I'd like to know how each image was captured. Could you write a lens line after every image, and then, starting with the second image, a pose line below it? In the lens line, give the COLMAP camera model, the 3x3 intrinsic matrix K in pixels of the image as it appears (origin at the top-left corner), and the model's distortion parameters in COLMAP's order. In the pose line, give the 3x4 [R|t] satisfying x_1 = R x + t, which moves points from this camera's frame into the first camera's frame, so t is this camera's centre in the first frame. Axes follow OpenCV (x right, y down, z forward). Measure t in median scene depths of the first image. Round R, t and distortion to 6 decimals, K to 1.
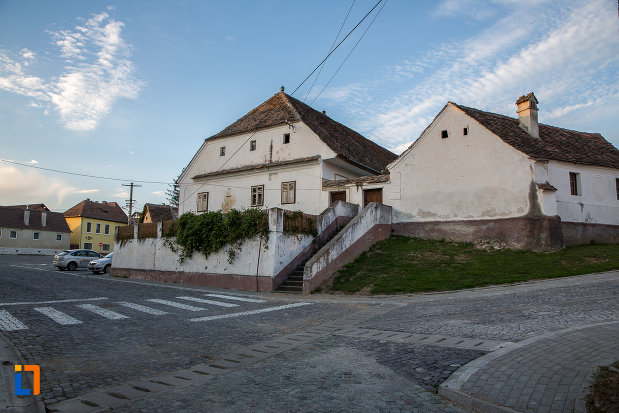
lens RADIAL K [[453.4, 0, 309.5], [0, 453.4, 206.5], [0, 0, 1]] dist [-0.002000, 0.000995]
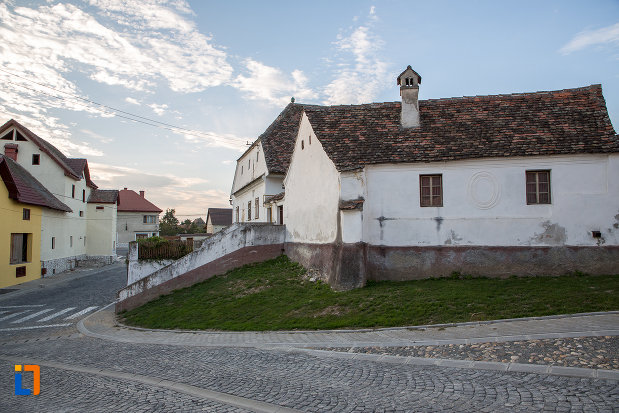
lens RADIAL K [[453.4, 0, 309.5], [0, 453.4, 206.5], [0, 0, 1]] dist [-0.002000, 0.000995]
pose [[0.742190, -0.054357, -0.667982, 0.752279], [0.100266, 0.994494, 0.030479, -0.053543], [0.662647, -0.089597, 0.743553, 0.291517]]
